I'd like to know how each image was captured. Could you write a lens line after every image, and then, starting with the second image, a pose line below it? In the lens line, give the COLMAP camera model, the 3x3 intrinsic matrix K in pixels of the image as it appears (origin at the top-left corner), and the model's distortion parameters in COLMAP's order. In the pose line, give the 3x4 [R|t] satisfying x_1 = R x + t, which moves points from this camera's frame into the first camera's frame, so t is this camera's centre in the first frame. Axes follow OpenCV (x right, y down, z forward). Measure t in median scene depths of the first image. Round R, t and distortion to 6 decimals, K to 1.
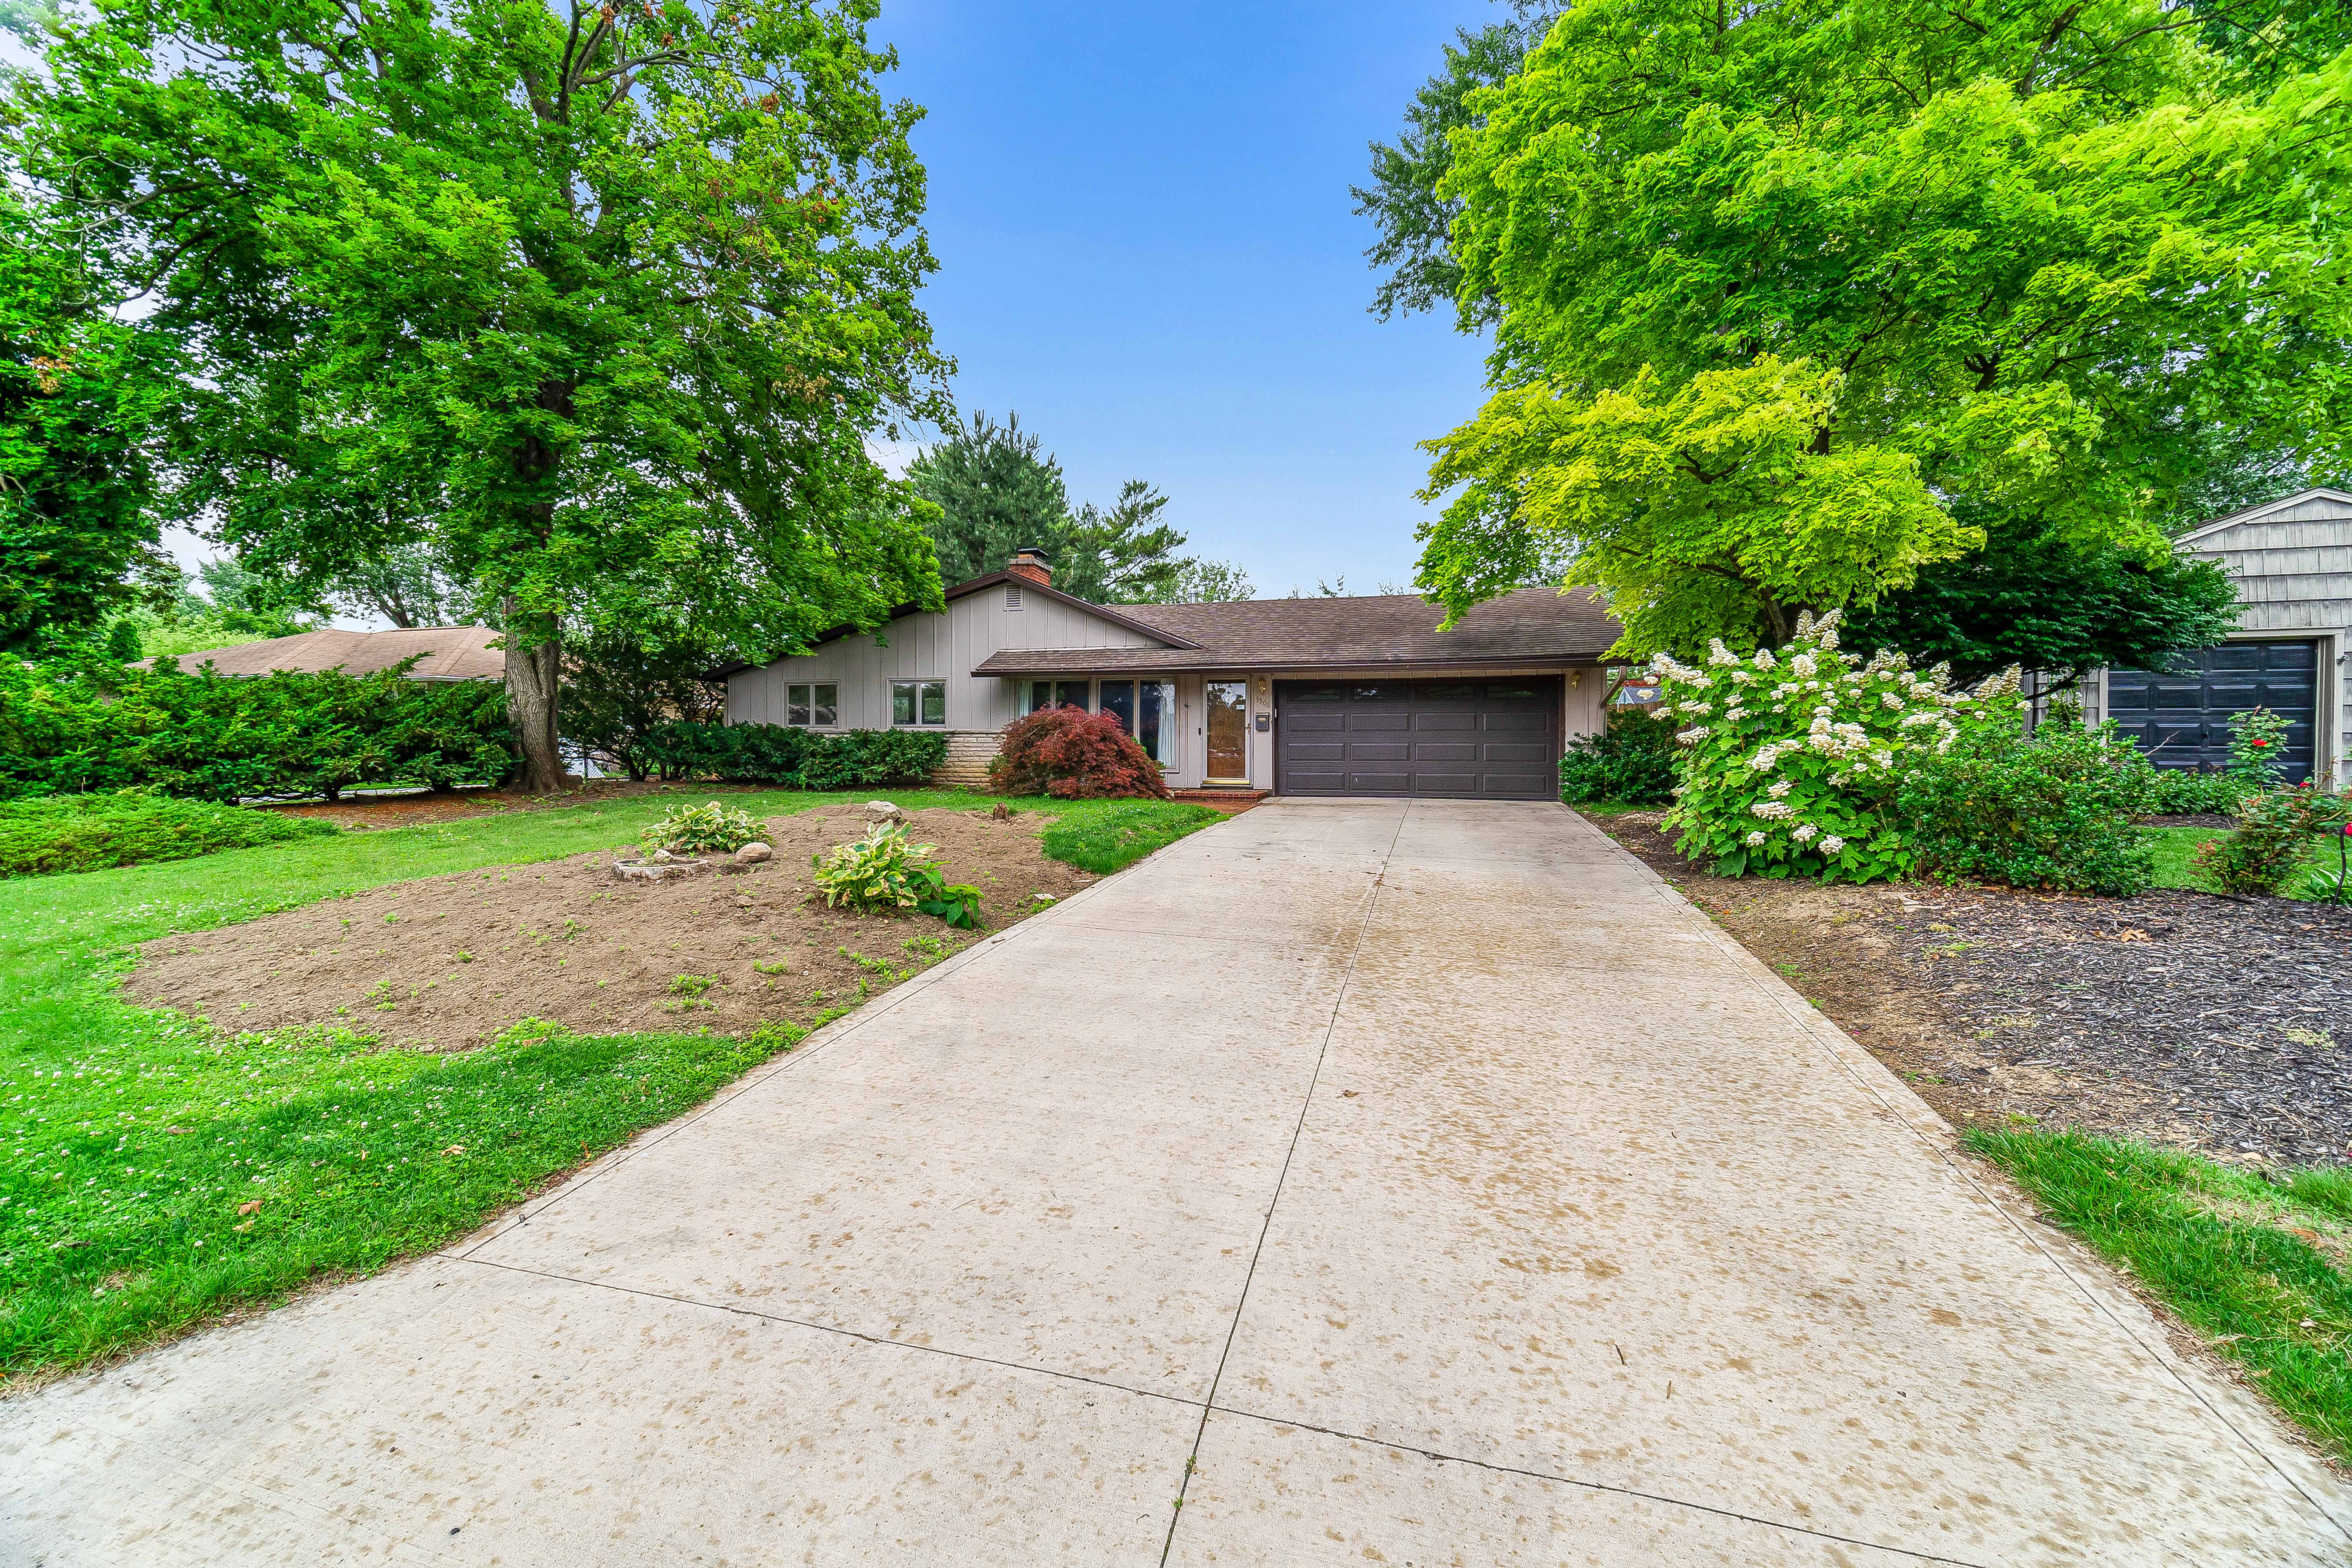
lens RADIAL K [[939.6, 0, 1176.9], [0, 939.6, 771.5], [0, 0, 1]] dist [0.001026, -0.000269]
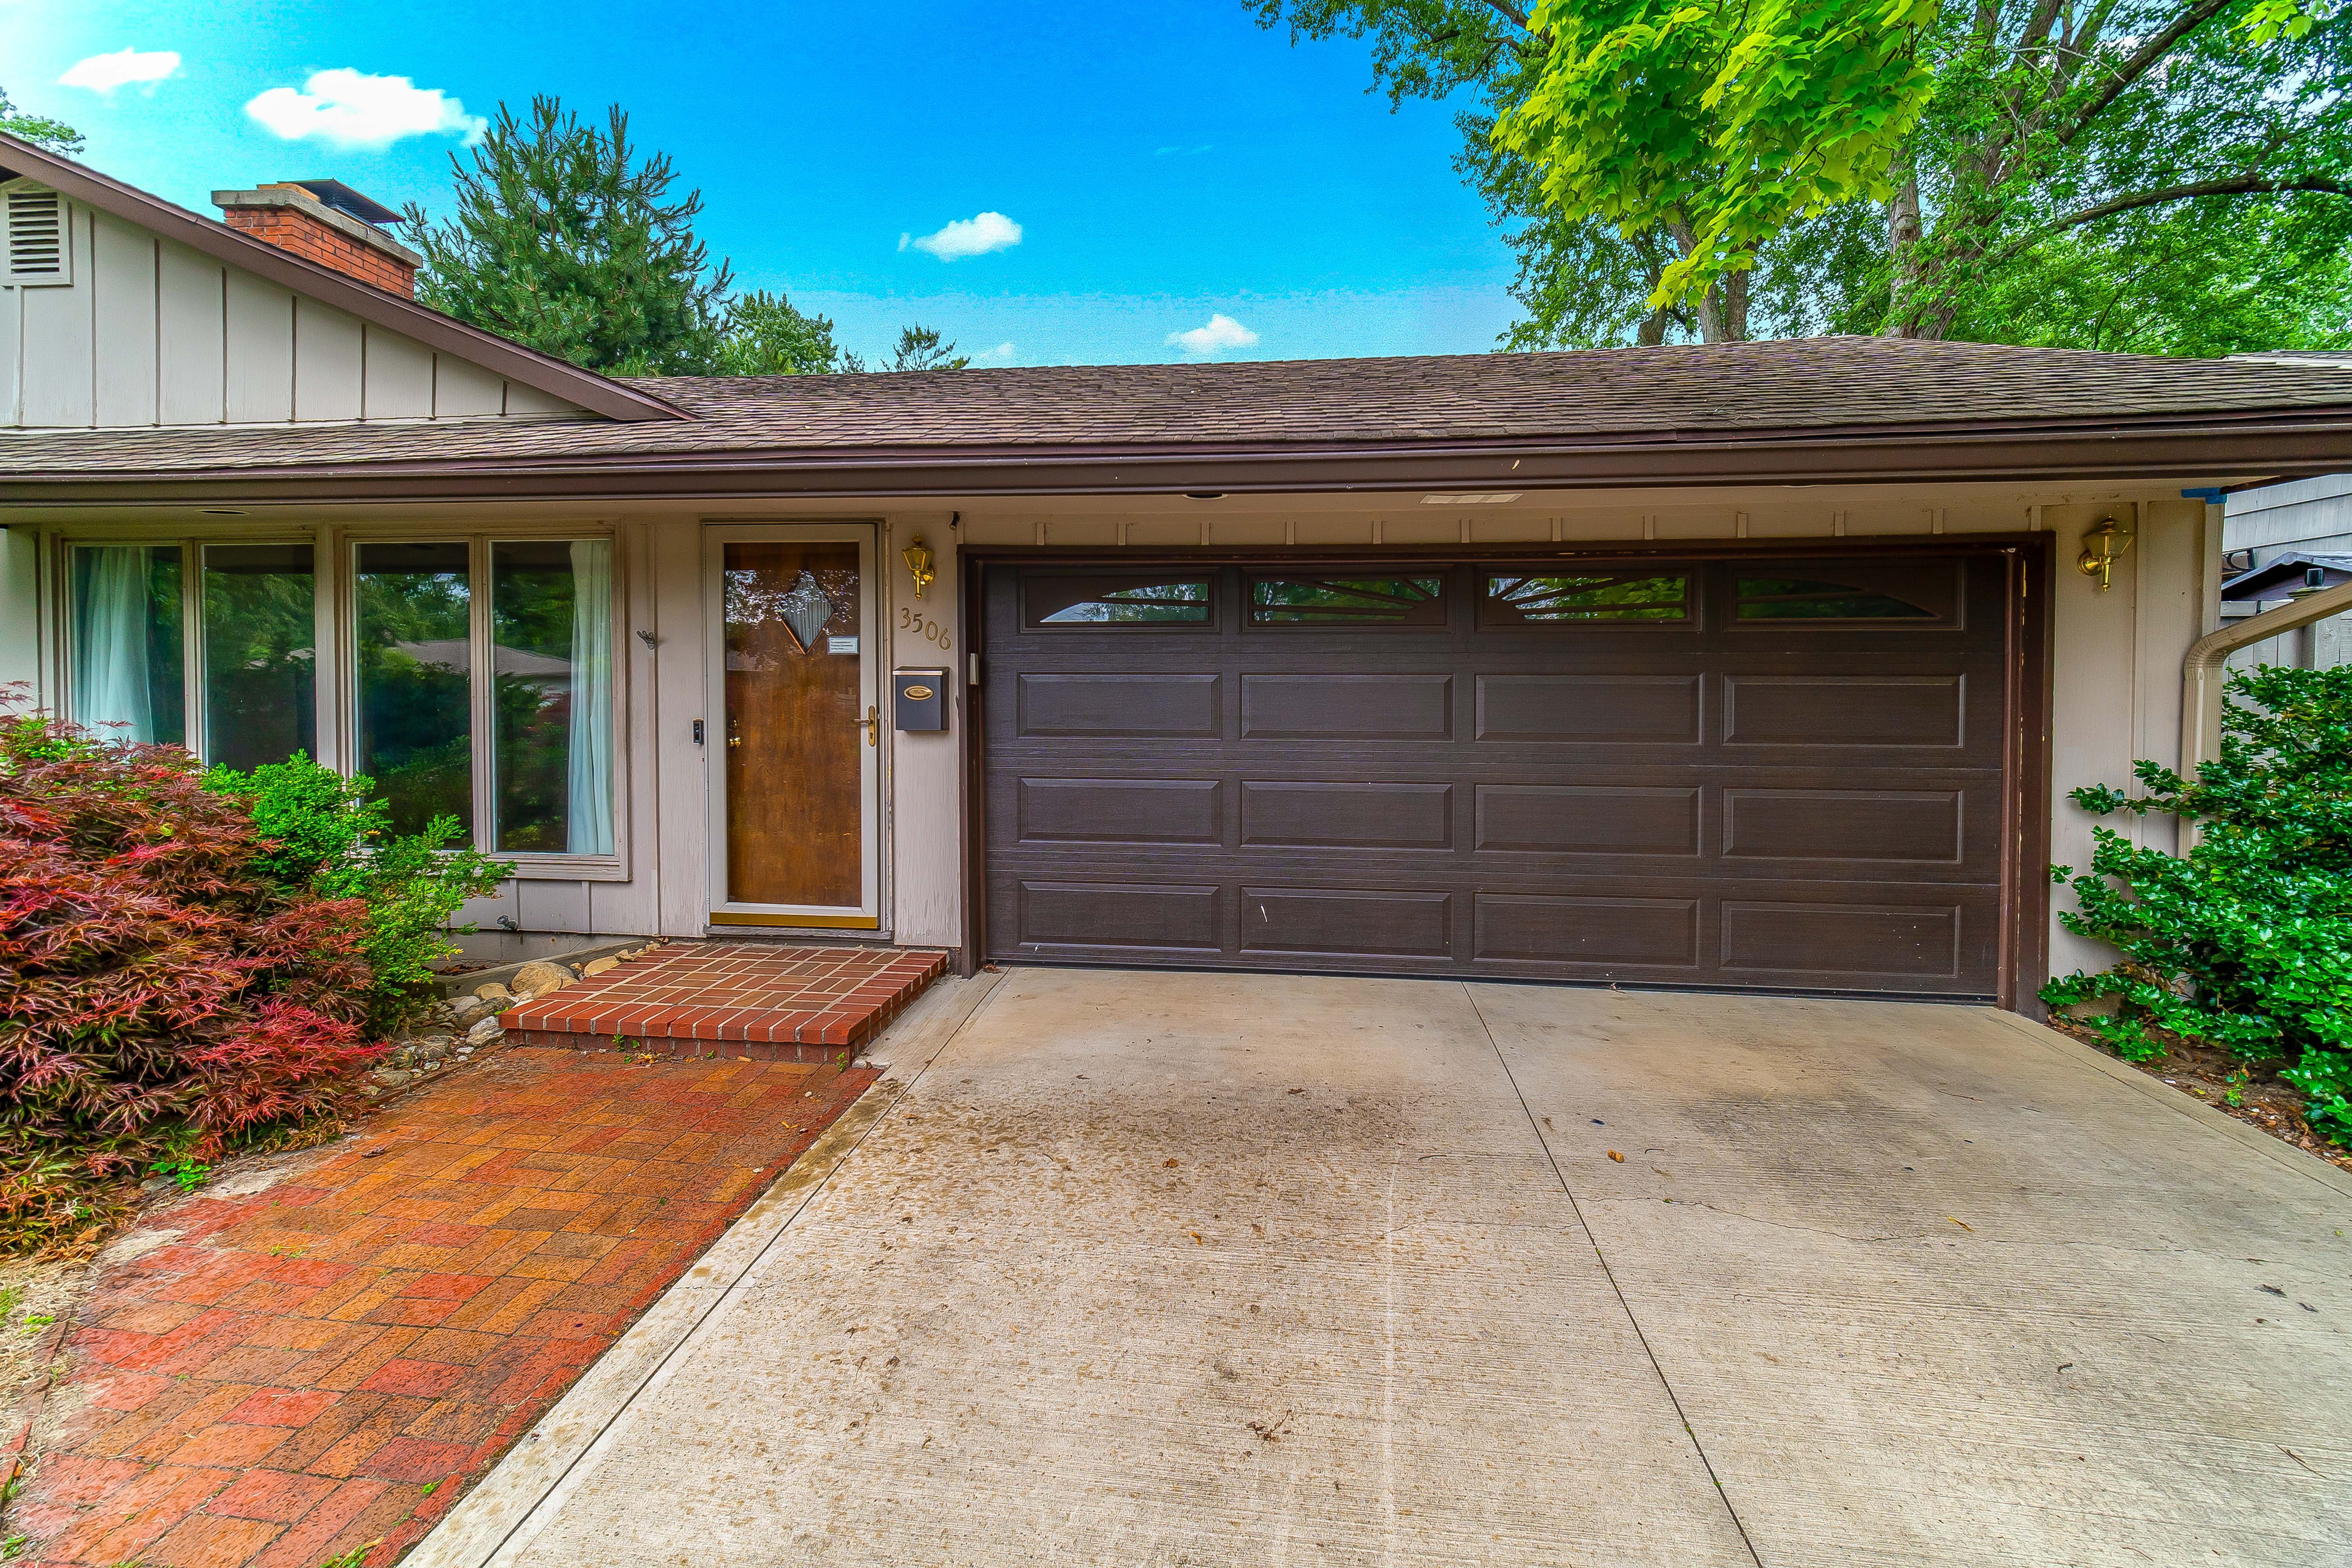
lens RADIAL K [[939.6, 0, 1176.9], [0, 939.6, 771.5], [0, 0, 1]] dist [0.001026, -0.000269]
pose [[0.992145, 0.000046, 0.125093, 0.130448], [-0.004664, 0.999318, 0.036627, -0.042047], [-0.125006, -0.036923, 0.991469, 0.716657]]
